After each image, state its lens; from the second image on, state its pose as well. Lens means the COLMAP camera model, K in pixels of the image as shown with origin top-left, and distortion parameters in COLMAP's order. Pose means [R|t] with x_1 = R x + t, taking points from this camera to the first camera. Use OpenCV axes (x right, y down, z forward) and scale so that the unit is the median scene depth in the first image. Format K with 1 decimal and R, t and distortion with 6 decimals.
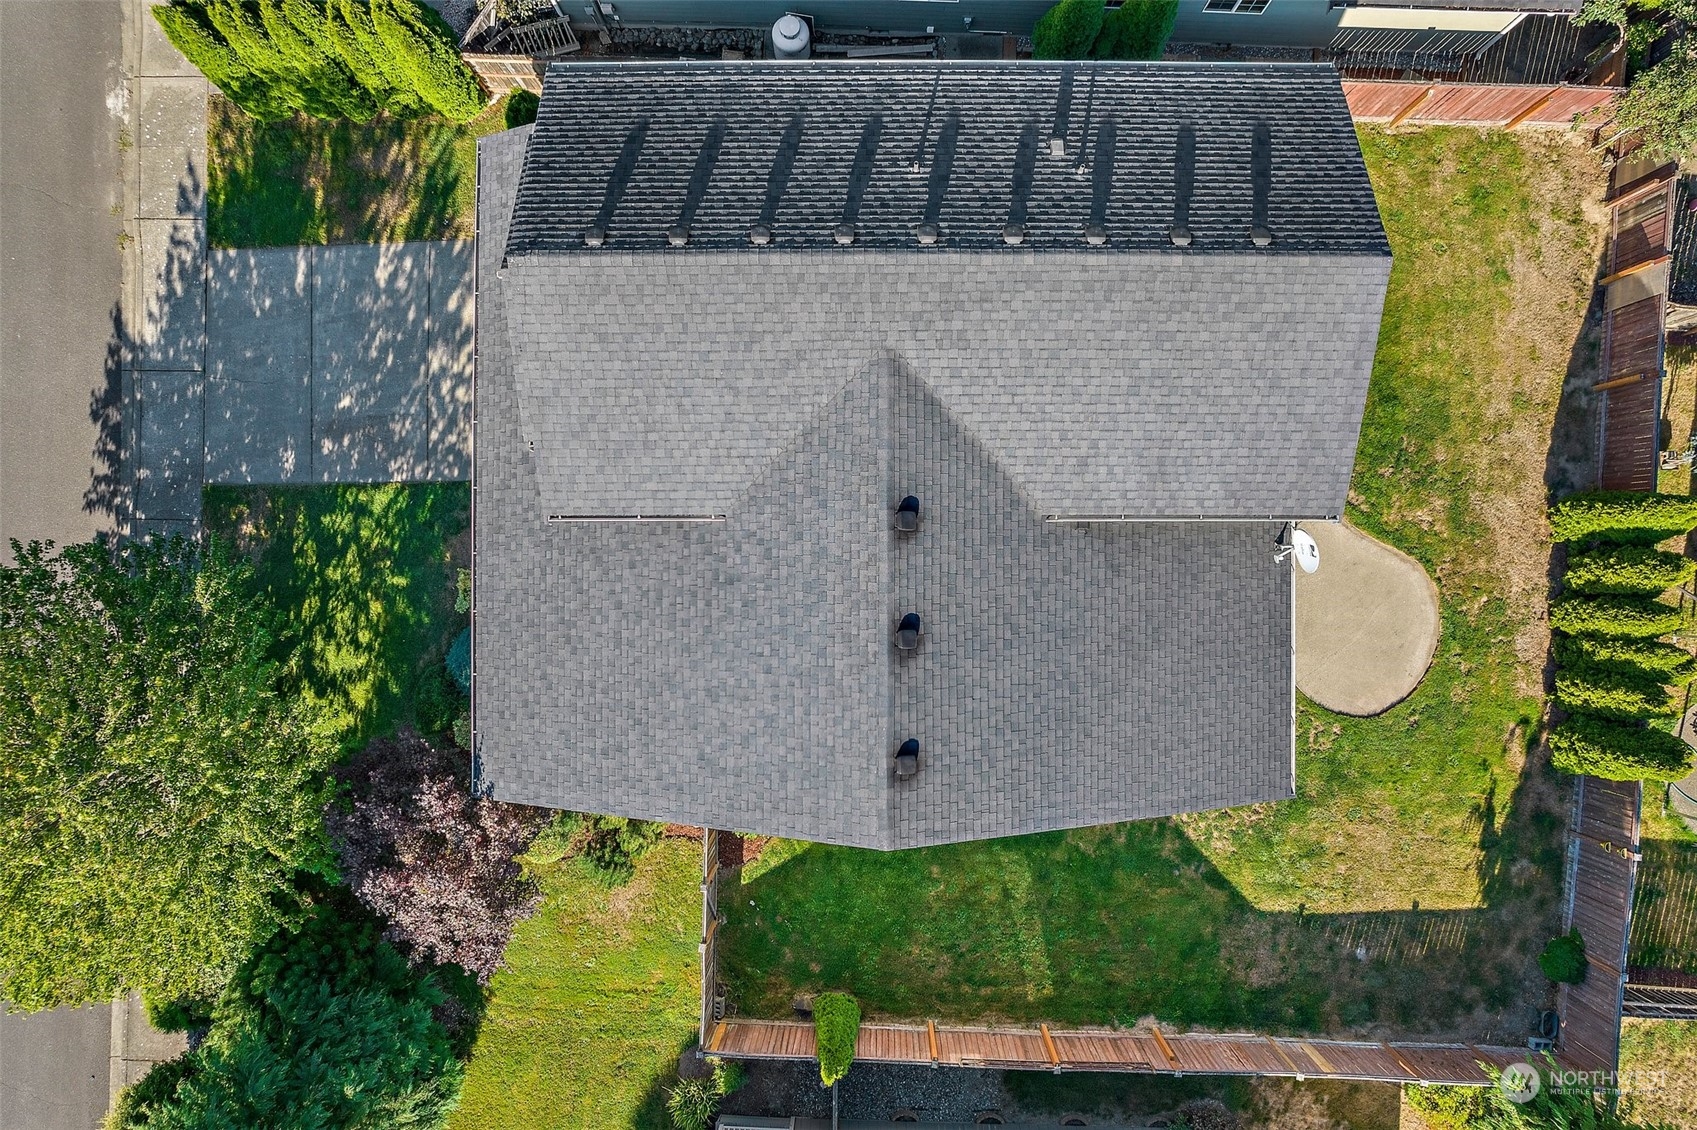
lens RADIAL K [[1102.1, 0, 846.6], [0, 1102.1, 566.1], [0, 0, 1]] dist [-0.032371, 0.000194]
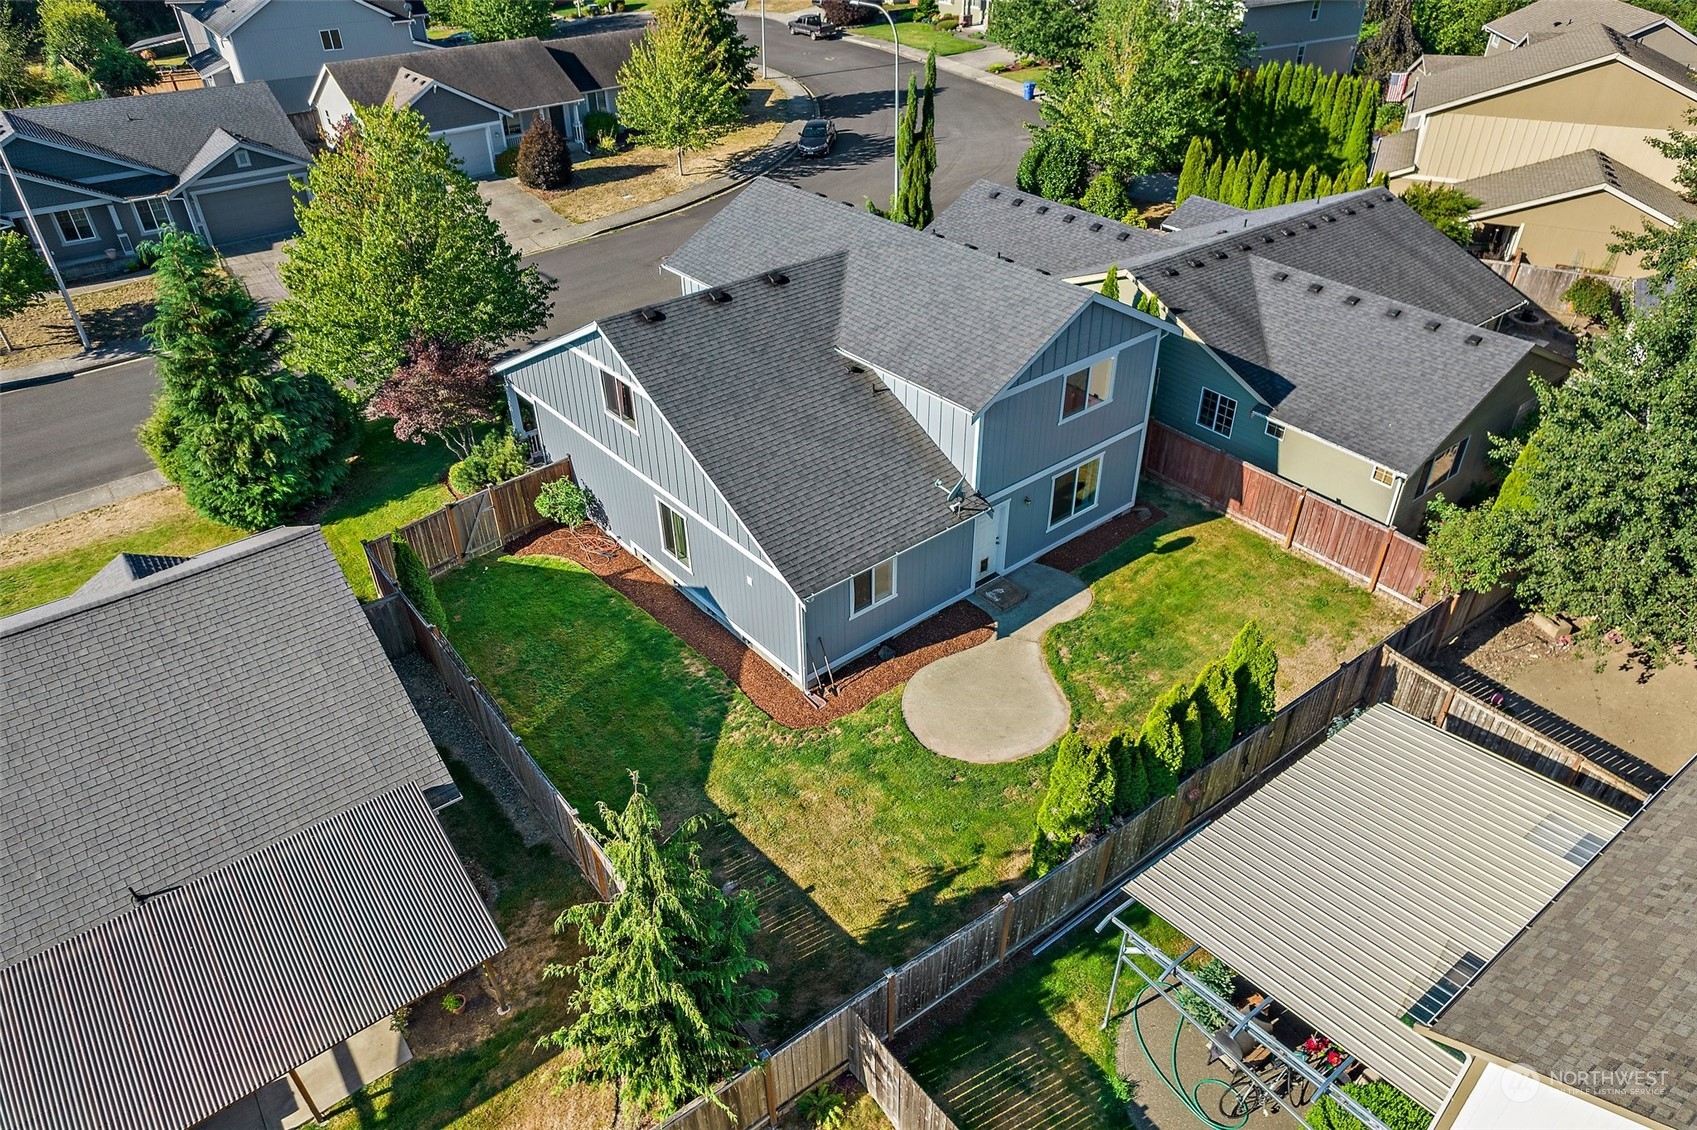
lens RADIAL K [[1102.1, 0, 849.4], [0, 1102.1, 565.6], [0, 0, 1]] dist [-0.032371, 0.000194]
pose [[0.641227, 0.446707, -0.623924, 0.976706], [-0.767345, 0.376603, -0.518991, 0.646657], [0.003134, 0.811556, 0.584266, 0.276882]]
